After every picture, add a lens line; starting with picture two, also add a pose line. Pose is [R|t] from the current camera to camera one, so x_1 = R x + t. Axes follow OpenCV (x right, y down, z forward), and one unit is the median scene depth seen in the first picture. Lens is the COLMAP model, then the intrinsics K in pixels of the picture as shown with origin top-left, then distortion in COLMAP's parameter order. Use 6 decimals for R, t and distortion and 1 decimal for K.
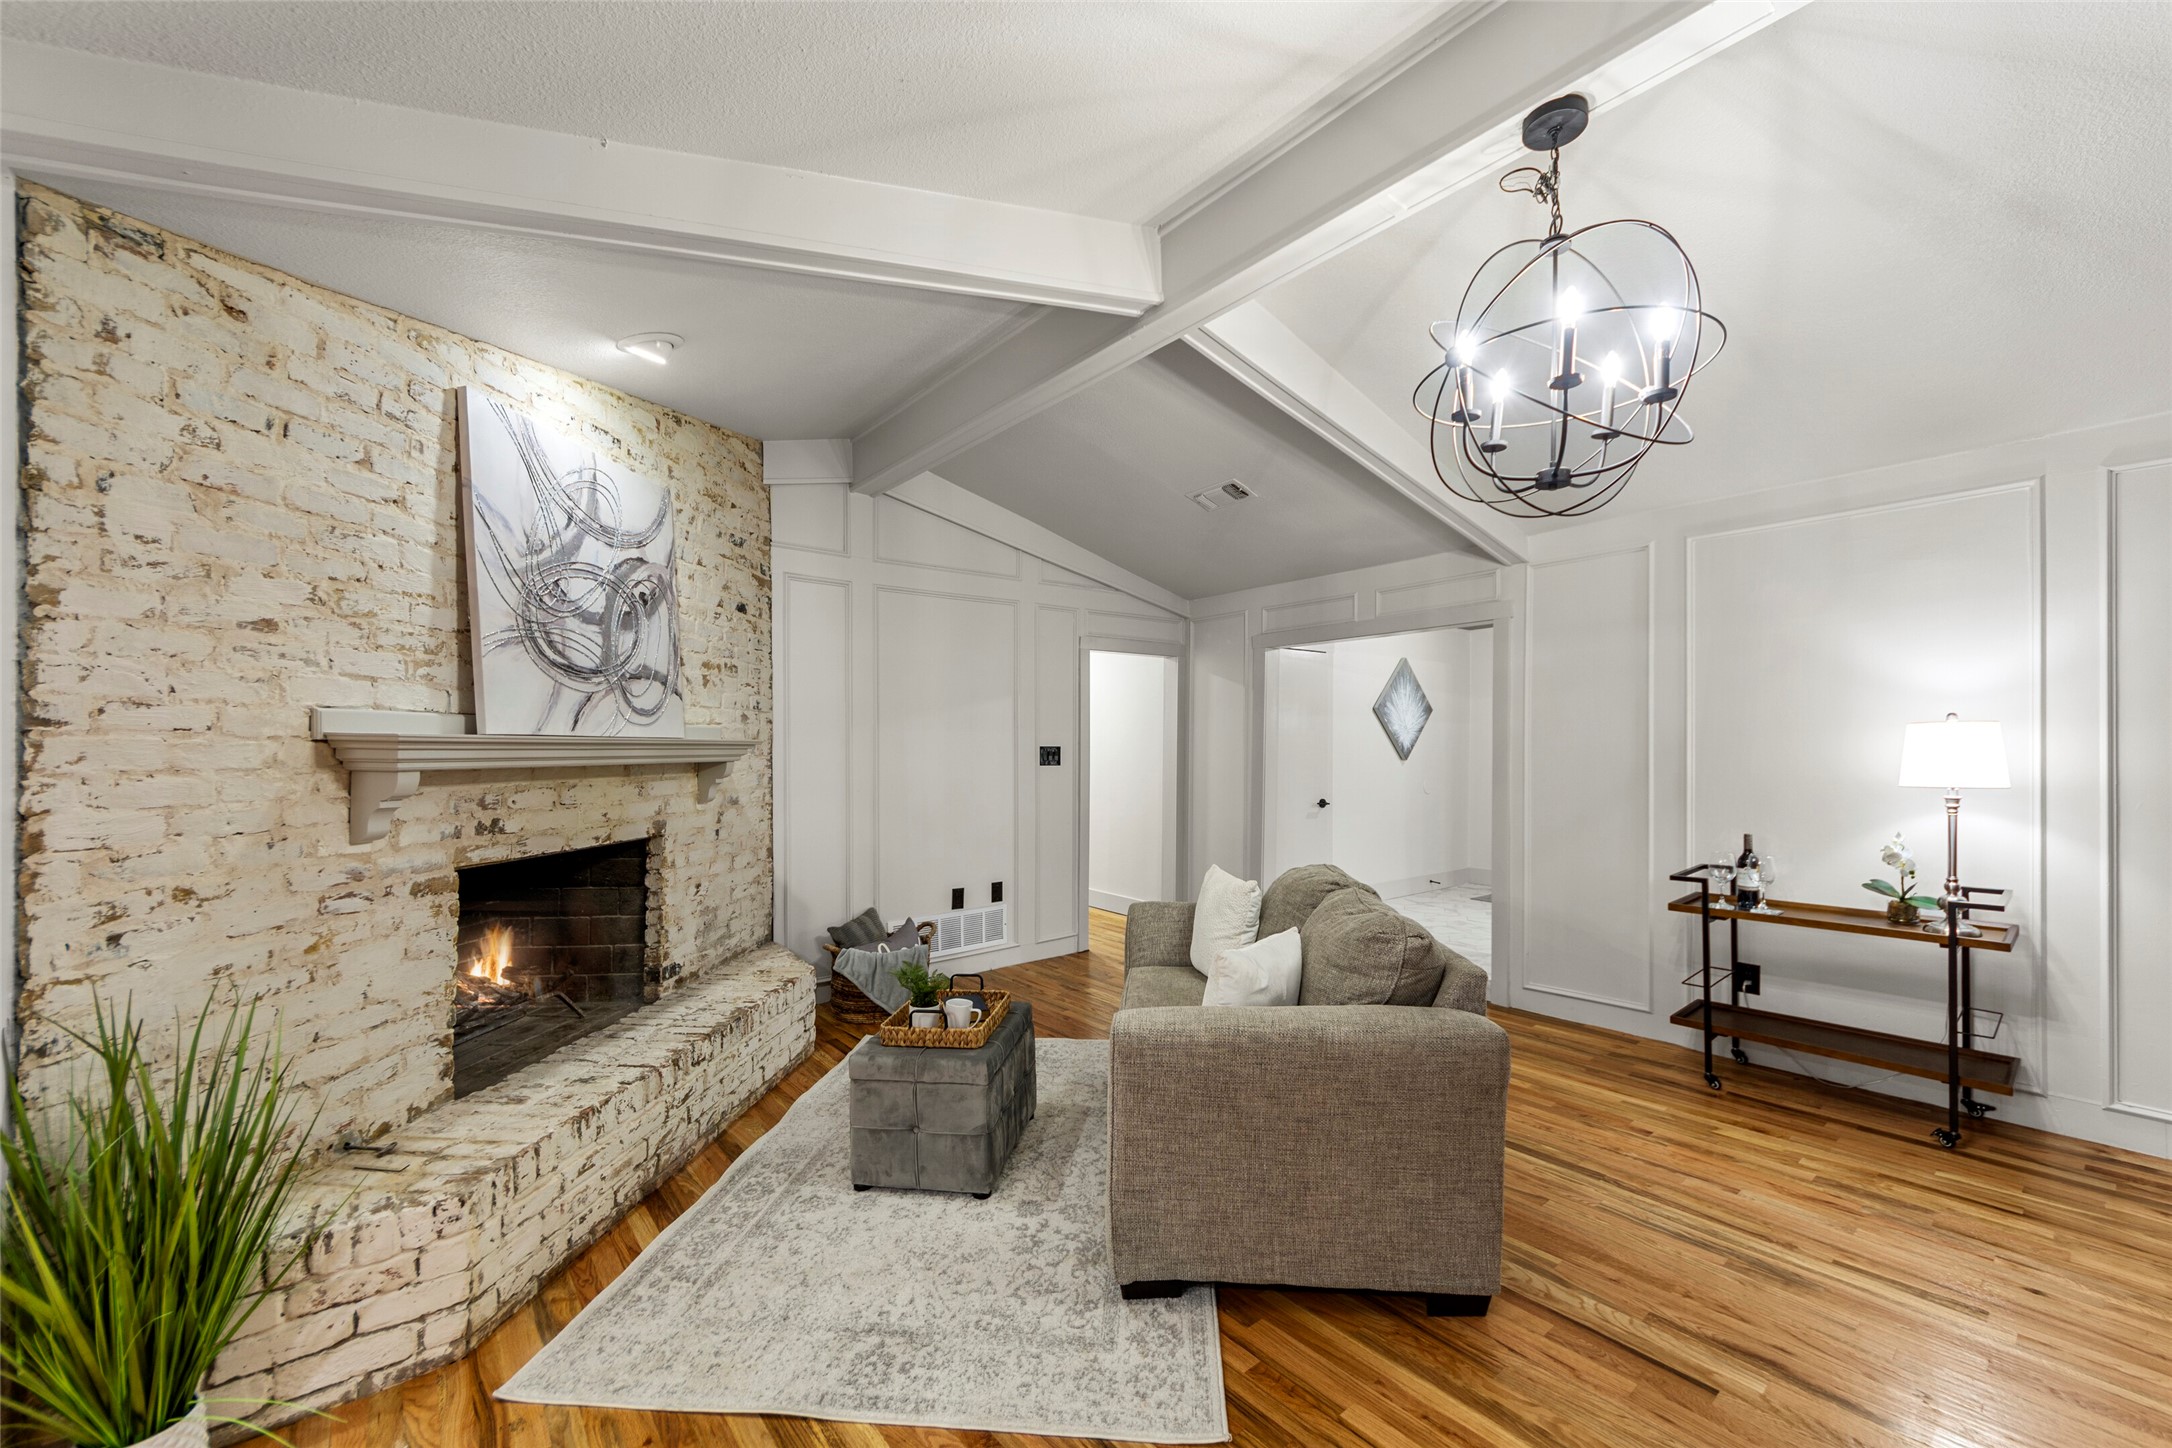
lens RADIAL K [[791.6, 0, 1096.1], [0, 791.6, 743.3], [0, 0, 1]] dist [-0.000369, -0.000020]
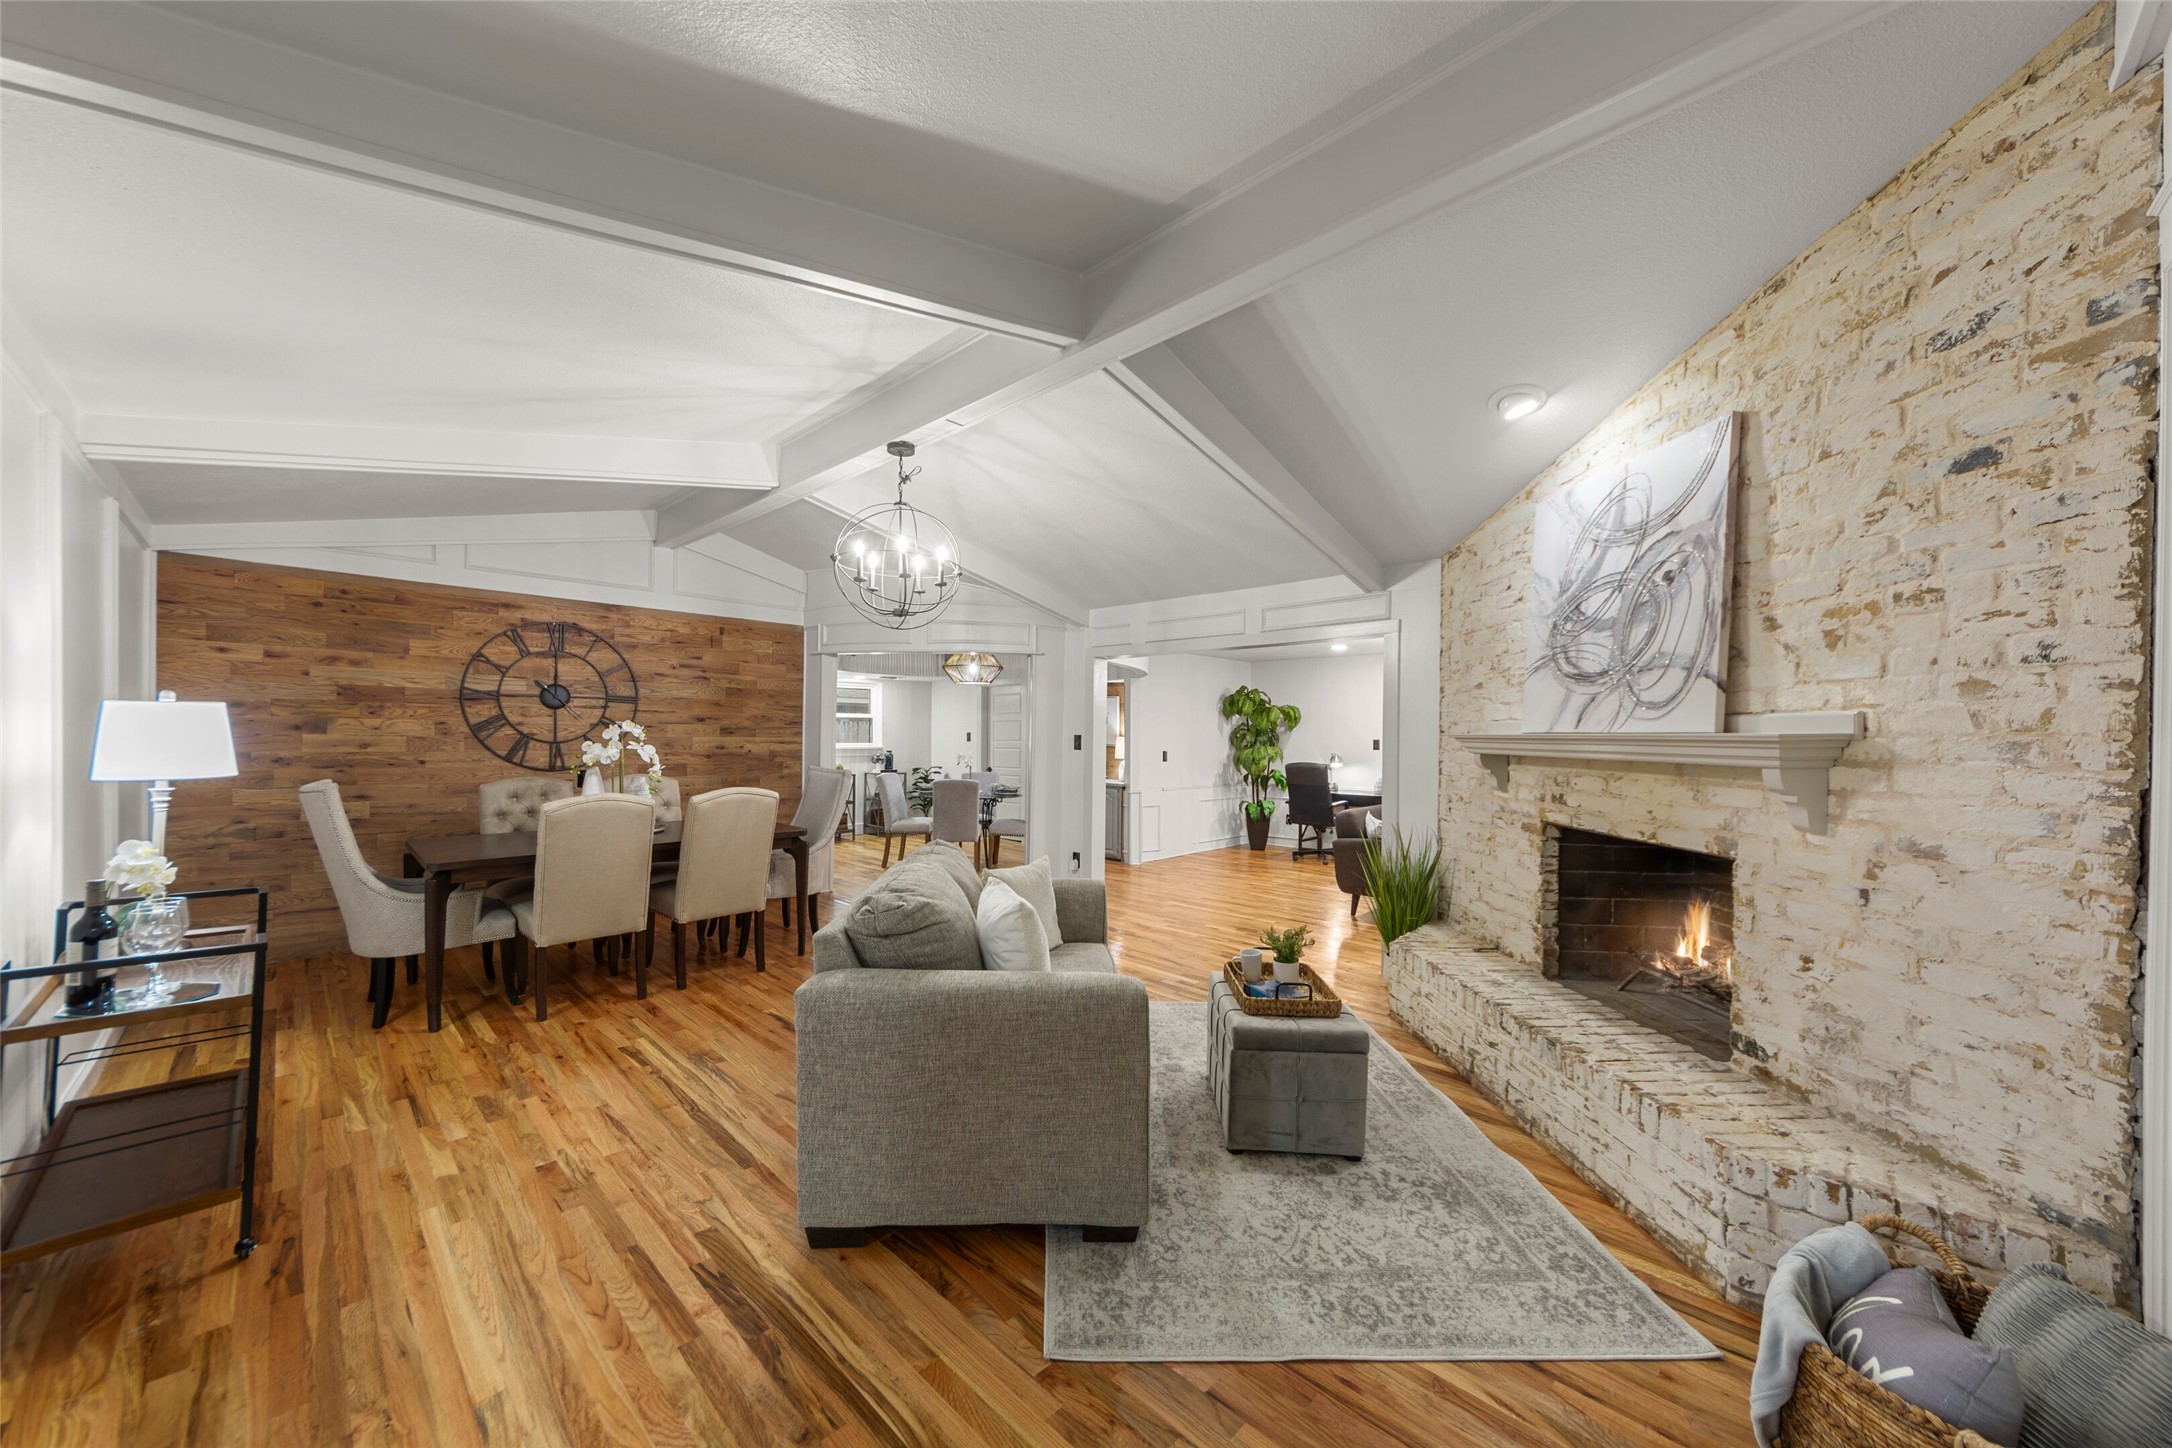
lens RADIAL K [[791.6, 0, 1088.4], [0, 791.6, 733.8], [0, 0, 1]] dist [-0.000369, -0.000020]
pose [[-0.991637, -0.010462, -0.128637, 0.214187], [-0.009835, 0.999936, -0.005506, 0.005888], [0.128687, -0.004195, -0.991676, 2.023609]]
